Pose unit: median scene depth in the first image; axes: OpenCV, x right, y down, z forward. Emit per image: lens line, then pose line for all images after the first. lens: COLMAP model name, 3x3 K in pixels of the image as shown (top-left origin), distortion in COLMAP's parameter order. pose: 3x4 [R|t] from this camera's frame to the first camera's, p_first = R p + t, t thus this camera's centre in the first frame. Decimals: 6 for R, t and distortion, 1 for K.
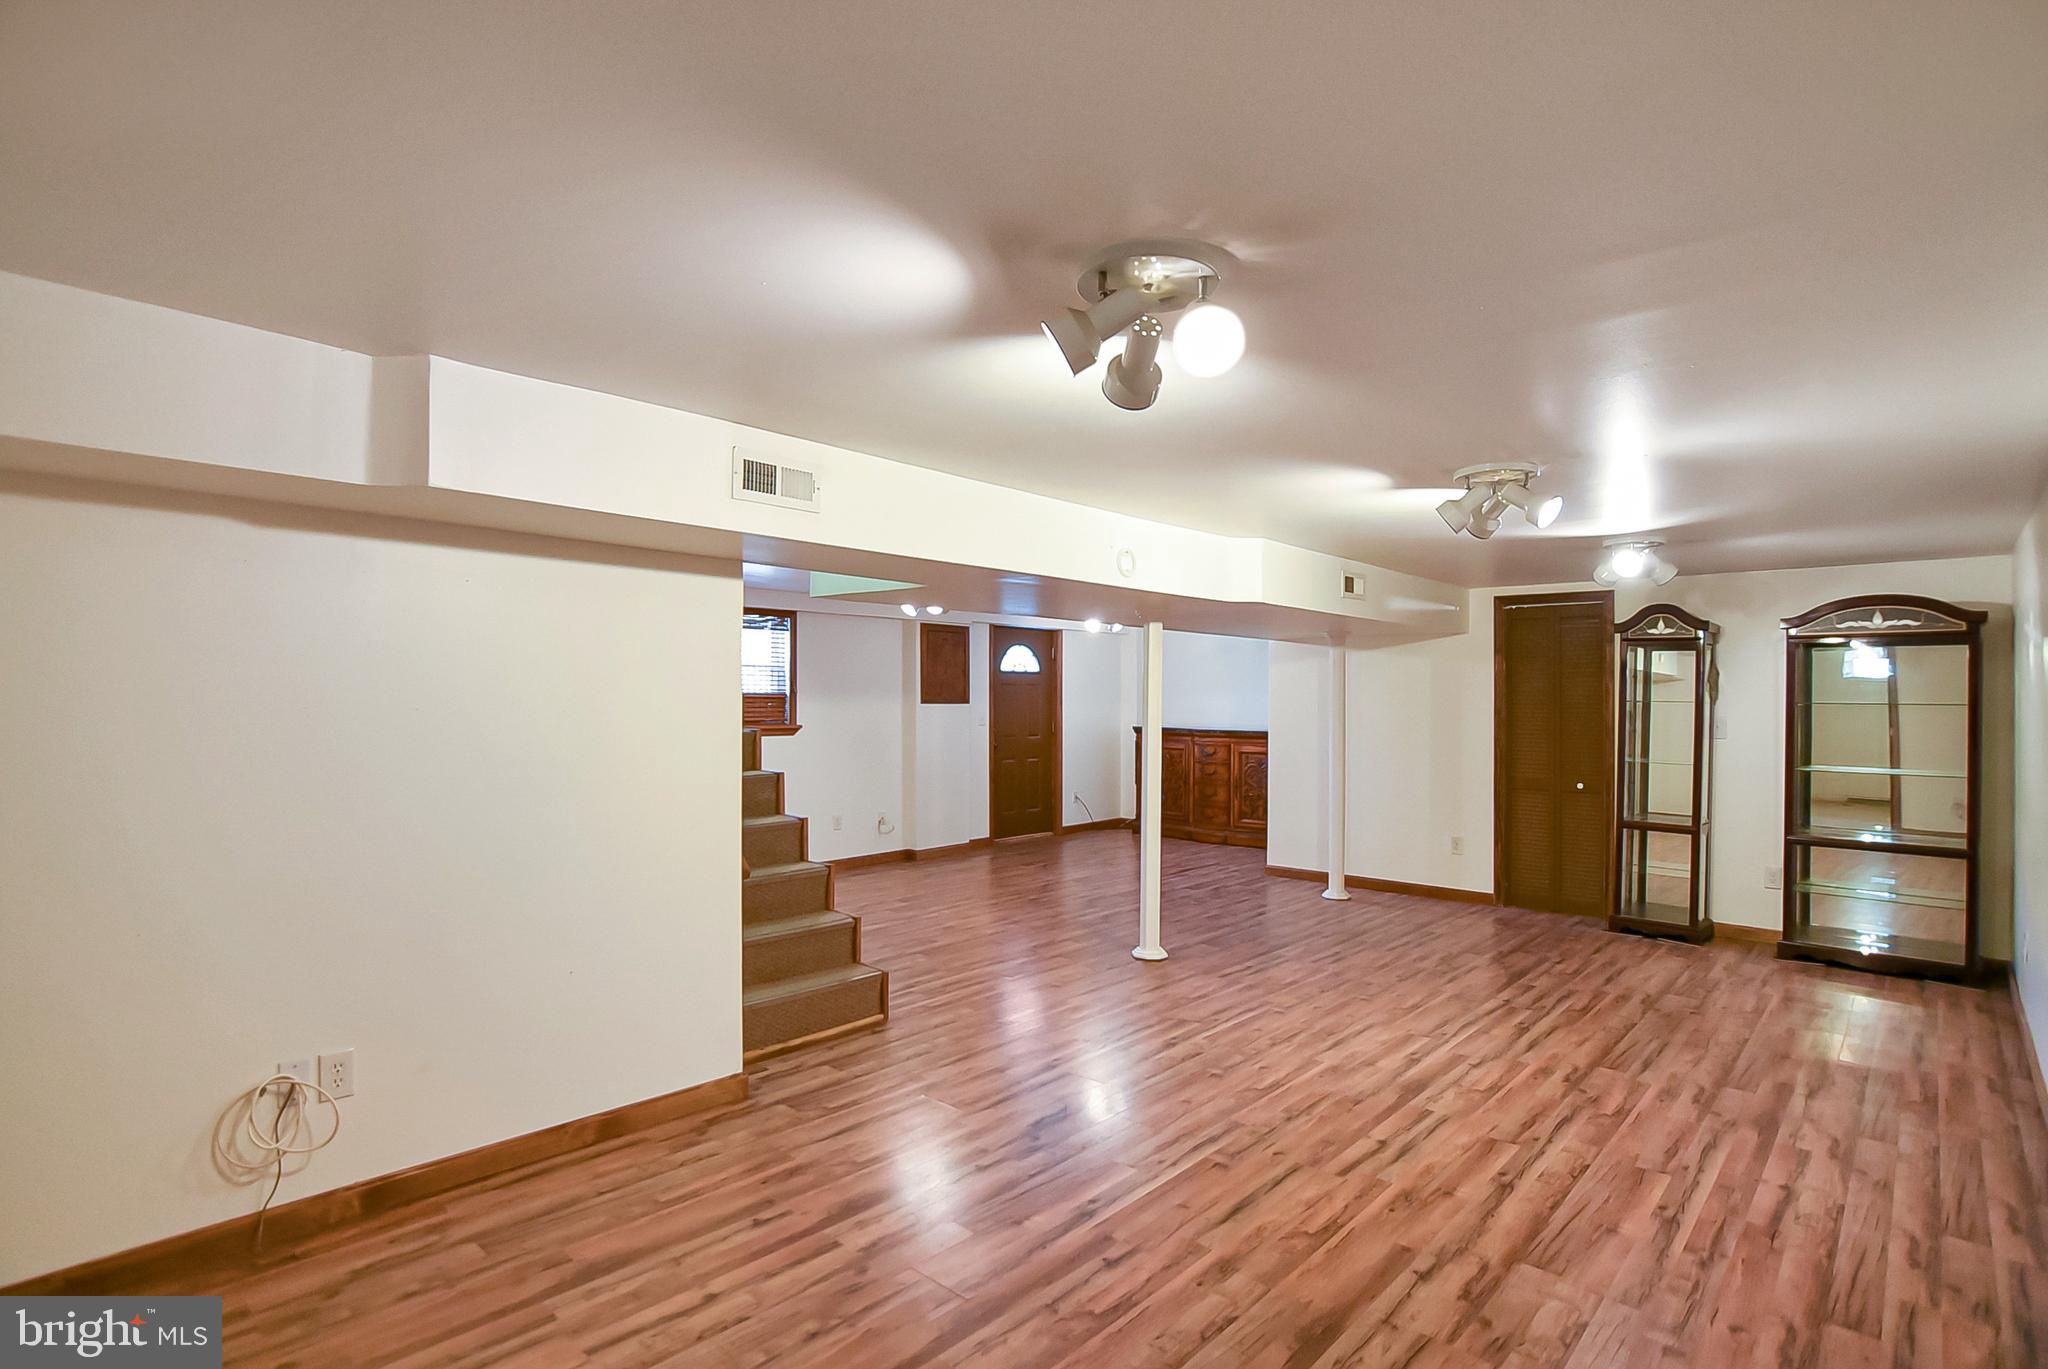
lens RADIAL K [[1002.1, 0, 1024.0], [0, 1002.1, 684.5], [0, 0, 1]] dist [-0.015509, -0.000202]
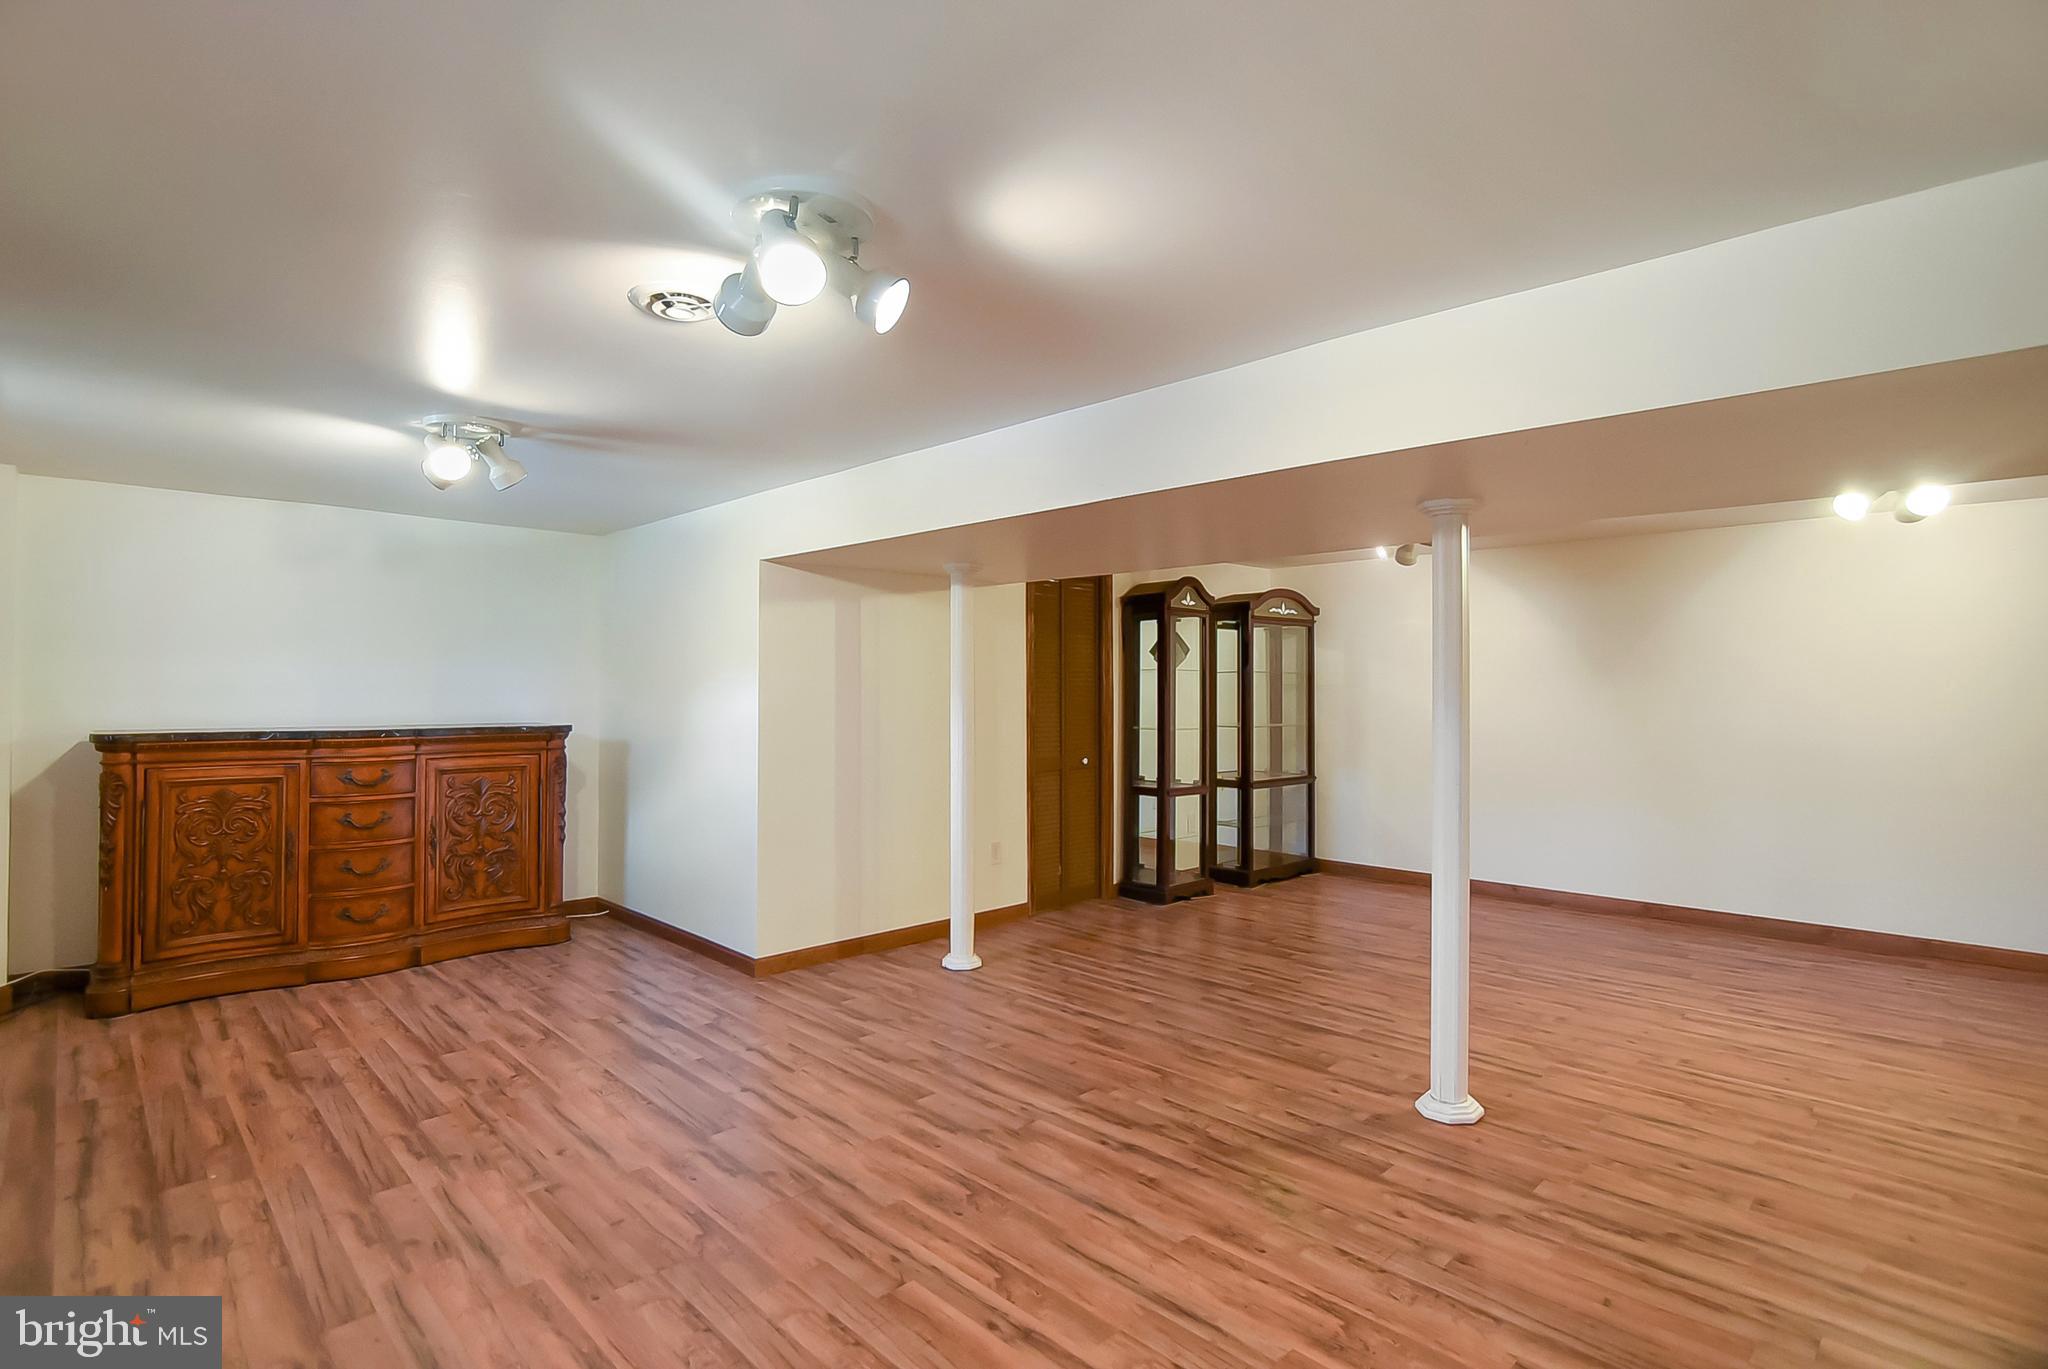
lens RADIAL K [[1002.1, 0, 1024.0], [0, 1002.1, 684.5], [0, 0, 1]] dist [-0.015509, -0.000202]
pose [[0.065051, -0.003221, 0.997877, -0.402091], [-0.013133, 0.999905, 0.004084, 0.030762], [-0.997796, -0.013371, 0.065002, 1.089150]]
